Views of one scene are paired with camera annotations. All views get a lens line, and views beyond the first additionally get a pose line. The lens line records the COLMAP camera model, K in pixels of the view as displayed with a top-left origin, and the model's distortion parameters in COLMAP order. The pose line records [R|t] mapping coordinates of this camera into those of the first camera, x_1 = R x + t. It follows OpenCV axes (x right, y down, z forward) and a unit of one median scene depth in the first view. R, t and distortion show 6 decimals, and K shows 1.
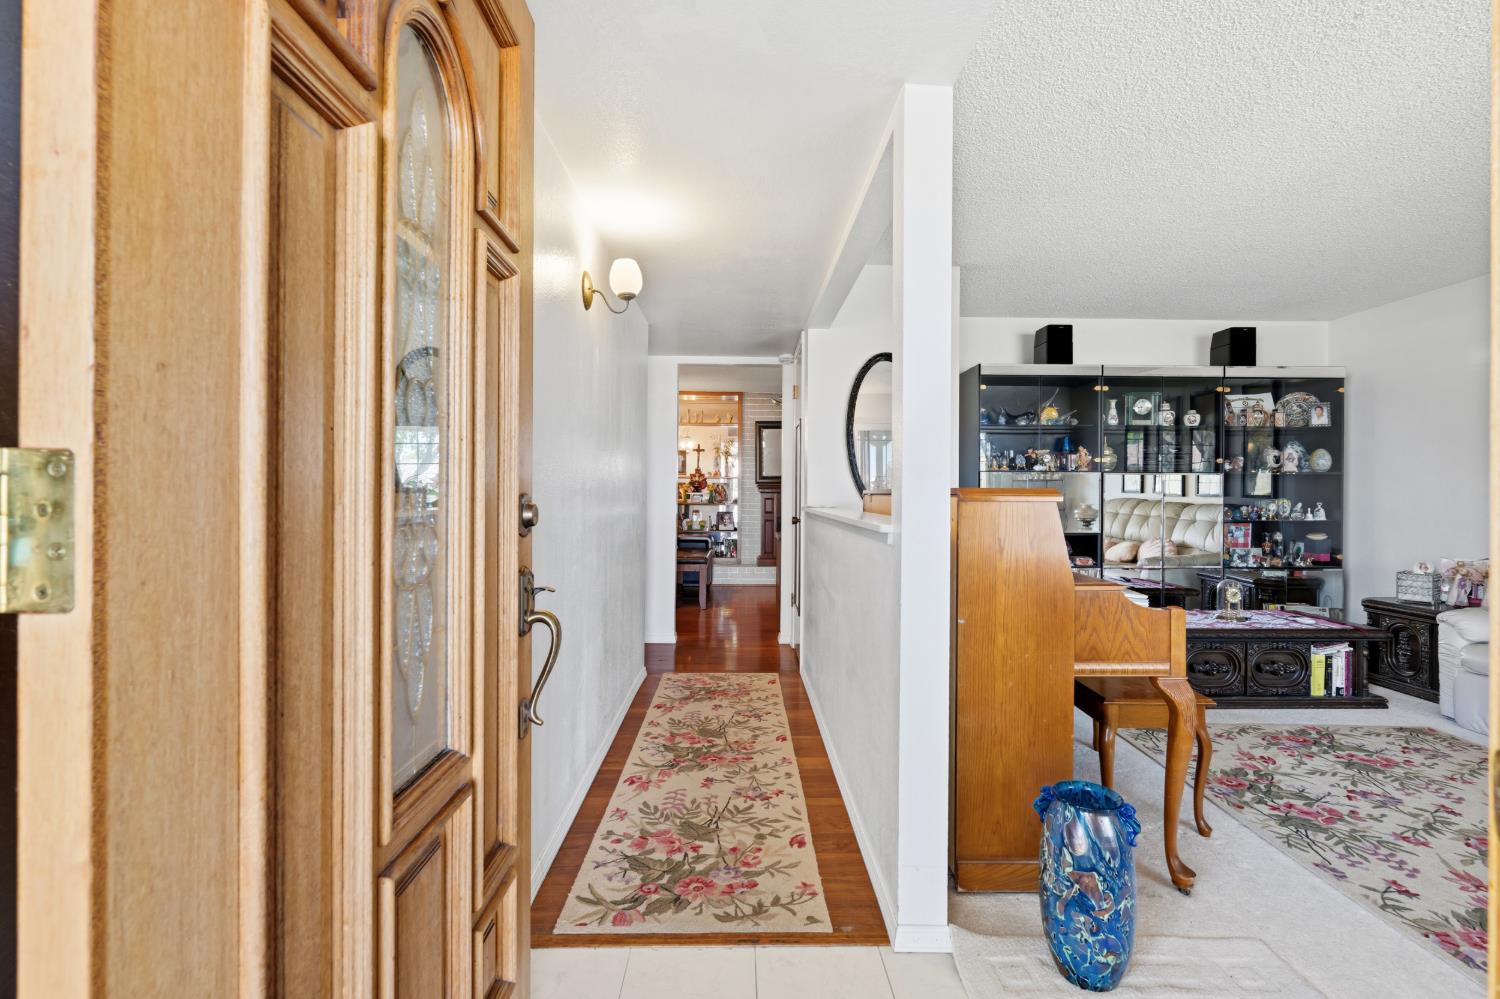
lens RADIAL K [[667.3, 0, 750.0], [0, 667.3, 499.5], [0, 0, 1]] dist [-0.001009, 0.000229]
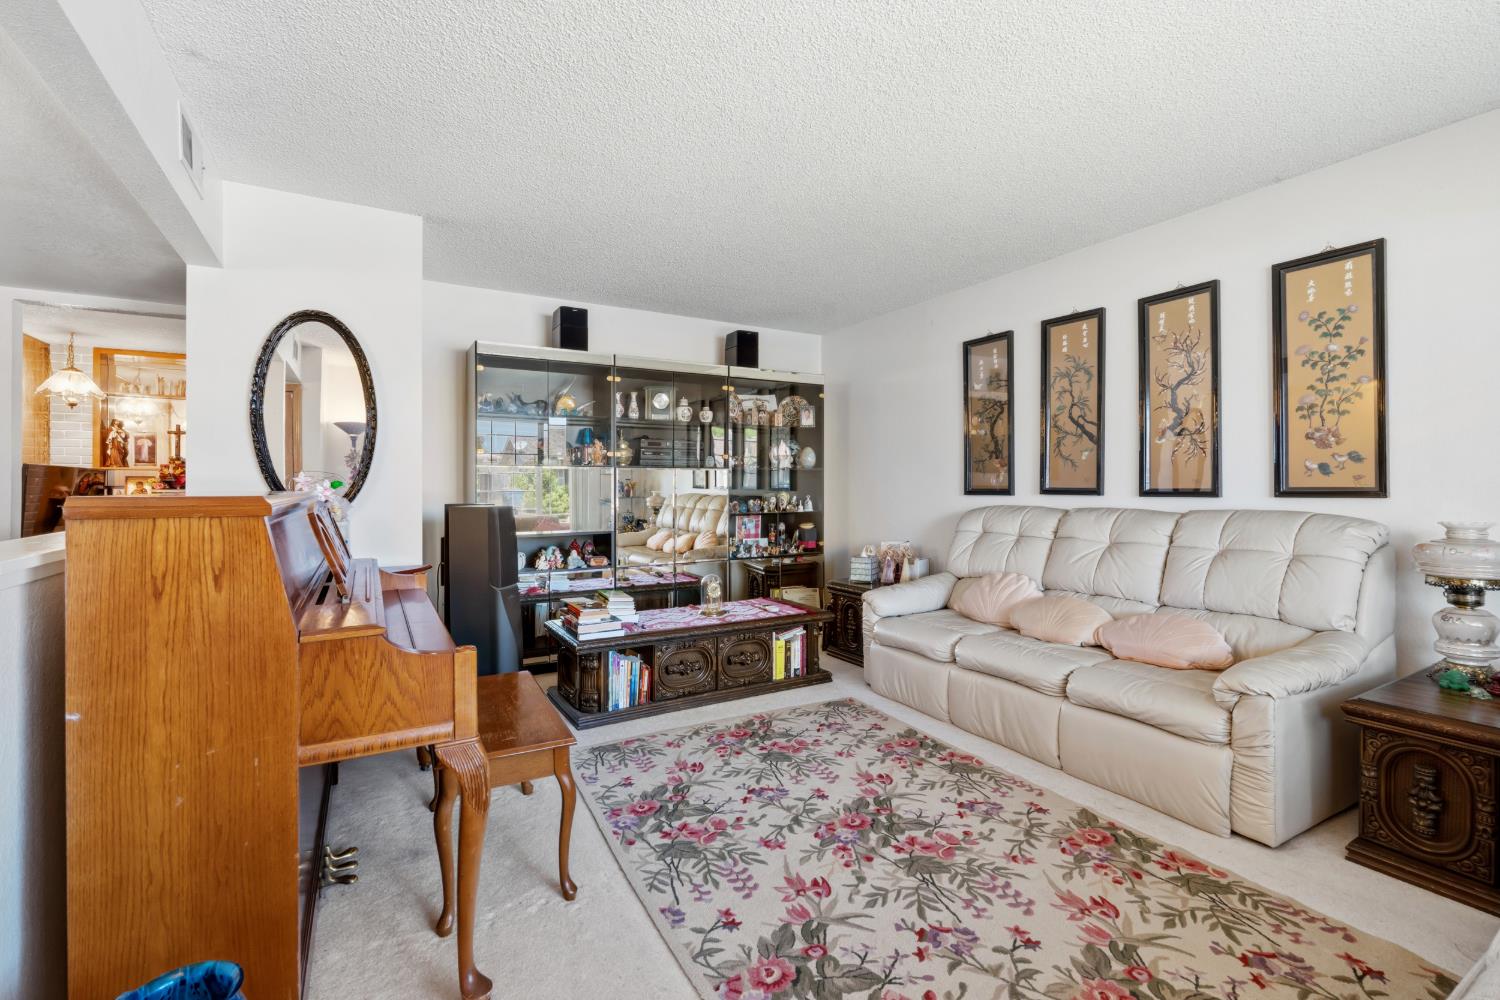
lens RADIAL K [[667.3, 0, 750.0], [0, 667.3, 500.0], [0, 0, 1]] dist [-0.001009, 0.000229]
pose [[0.875223, -0.018544, 0.483364, 0.302299], [0.012559, 0.999799, 0.015617, -0.008394], [-0.483556, -0.007598, 0.875280, 0.094139]]
